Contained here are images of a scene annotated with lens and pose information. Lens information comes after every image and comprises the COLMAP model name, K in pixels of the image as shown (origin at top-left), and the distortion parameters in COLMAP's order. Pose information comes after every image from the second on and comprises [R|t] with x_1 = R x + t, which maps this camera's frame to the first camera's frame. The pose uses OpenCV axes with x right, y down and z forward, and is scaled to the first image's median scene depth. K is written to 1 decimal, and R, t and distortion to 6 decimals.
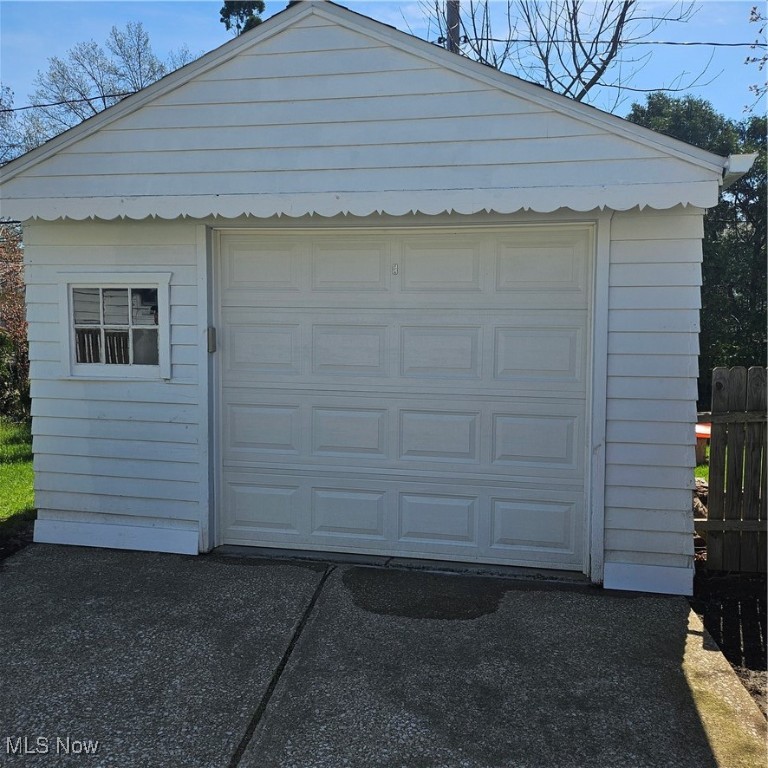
lens RADIAL K [[720.4, 0, 384.1], [0, 720.4, 389.3], [0, 0, 1]] dist [0.043236, 0.000000]
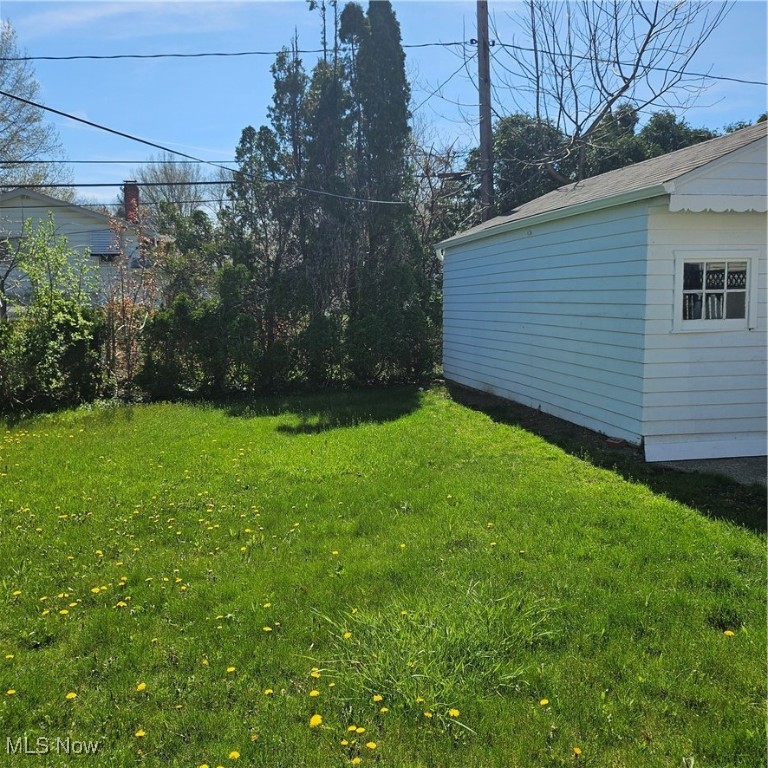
lens RADIAL K [[720.4, 0, 384.6], [0, 720.4, 378.9], [0, 0, 1]] dist [0.043236, 0.000000]
pose [[0.915298, -0.070440, 0.396569, -1.444449], [0.060419, 0.997460, 0.037723, -0.012531], [-0.398219, -0.010567, 0.917229, 0.016172]]
